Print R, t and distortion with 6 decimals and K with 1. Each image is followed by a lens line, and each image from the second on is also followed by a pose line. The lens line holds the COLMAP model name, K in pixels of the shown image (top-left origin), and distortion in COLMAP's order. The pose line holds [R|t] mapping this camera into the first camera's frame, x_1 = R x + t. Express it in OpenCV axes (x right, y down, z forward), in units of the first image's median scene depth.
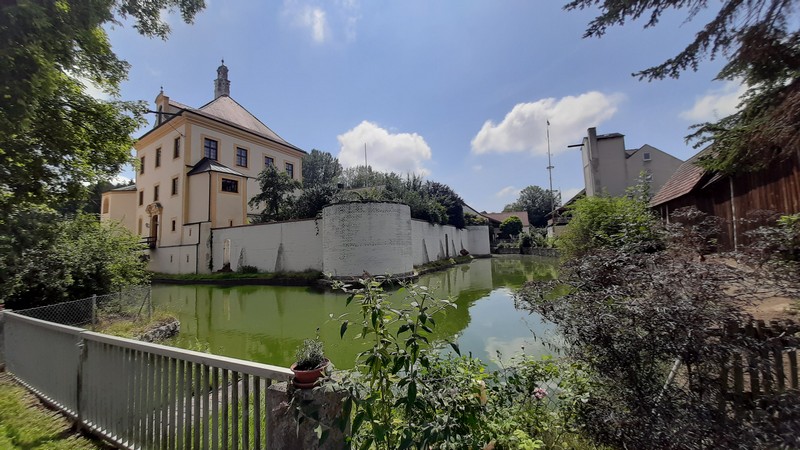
lens RADIAL K [[304.4, 0, 411.5], [0, 304.4, 226.9], [0, 0, 1]] dist [-0.011716, -0.000167]
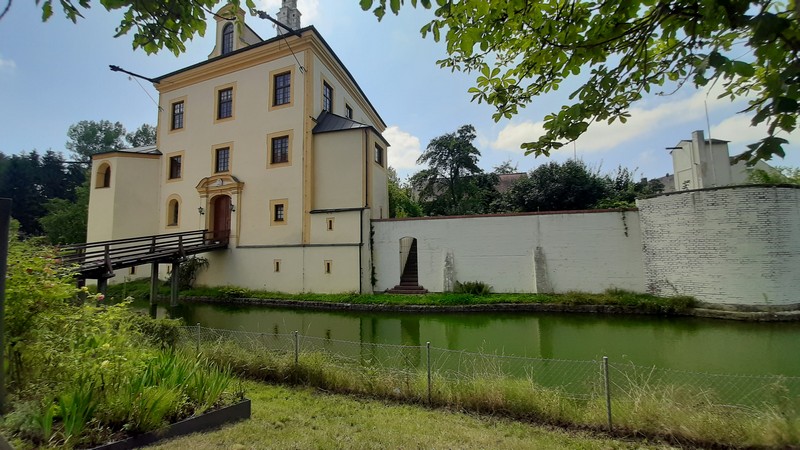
lens RADIAL K [[304.4, 0, 411.5], [0, 304.4, 226.9], [0, 0, 1]] dist [-0.011716, -0.000167]
pose [[0.979520, 0.034991, 0.198285, -0.603519], [-0.033861, 0.999385, -0.009087, 0.019876], [-0.198482, 0.002187, 0.980102, 0.319537]]
